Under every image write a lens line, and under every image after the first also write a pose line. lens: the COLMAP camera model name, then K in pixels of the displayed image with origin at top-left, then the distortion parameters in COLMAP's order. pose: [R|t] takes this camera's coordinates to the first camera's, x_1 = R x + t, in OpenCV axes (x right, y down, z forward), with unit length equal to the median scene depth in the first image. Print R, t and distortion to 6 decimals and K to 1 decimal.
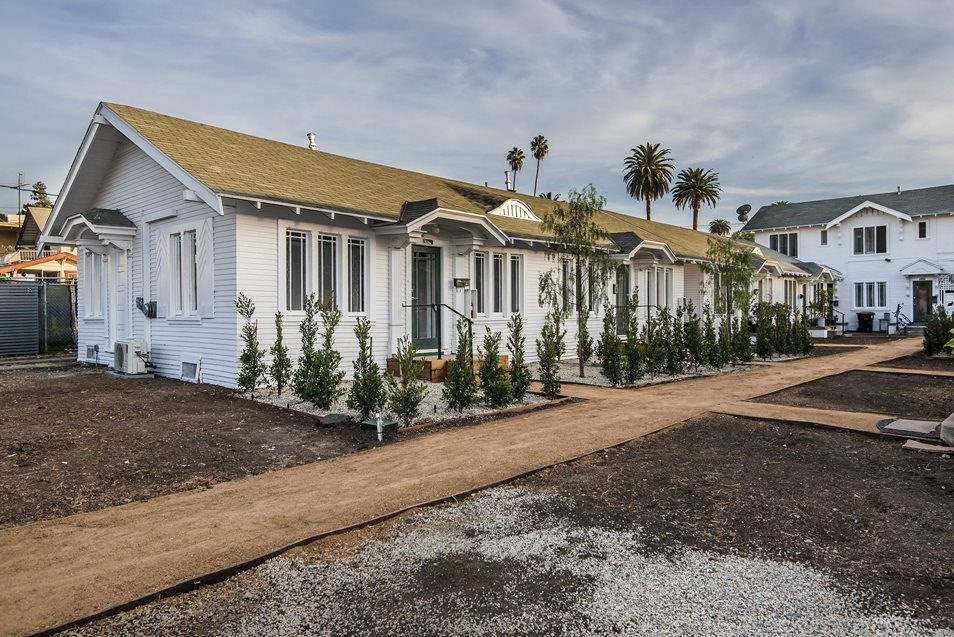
lens RADIAL K [[641.2, 0, 477.0], [0, 641.2, 318.5], [0, 0, 1]] dist [0.023311, 0.001079]
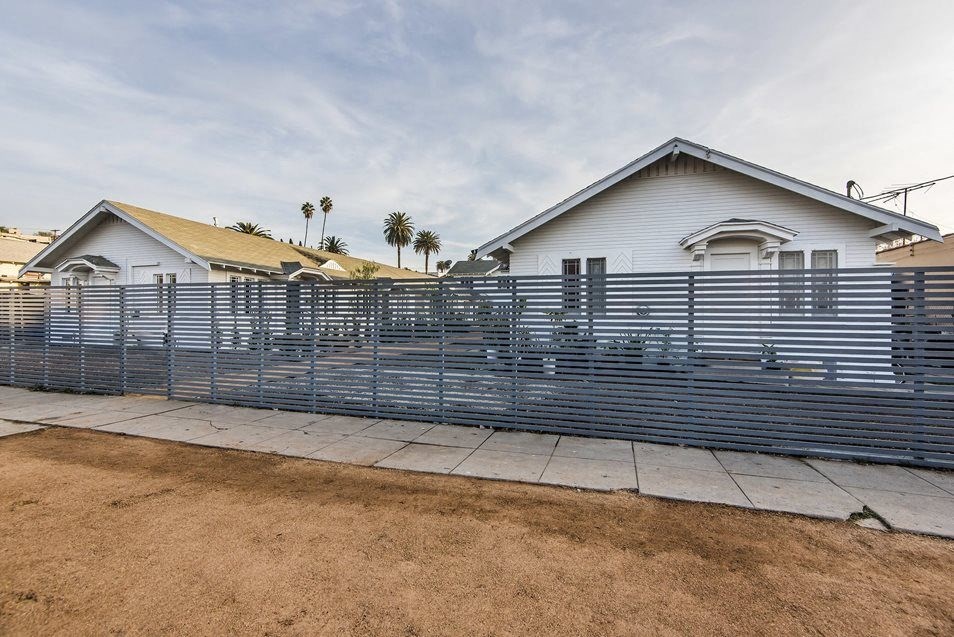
lens RADIAL K [[436.9, 0, 477.0], [0, 436.9, 318.5], [0, 0, 1]] dist [-0.000209, -0.000802]
pose [[0.906268, 0.002369, 0.422696, -0.058343], [0.000986, 0.999970, -0.007718, 0.005146], [-0.422701, 0.007412, 0.906239, -0.232013]]
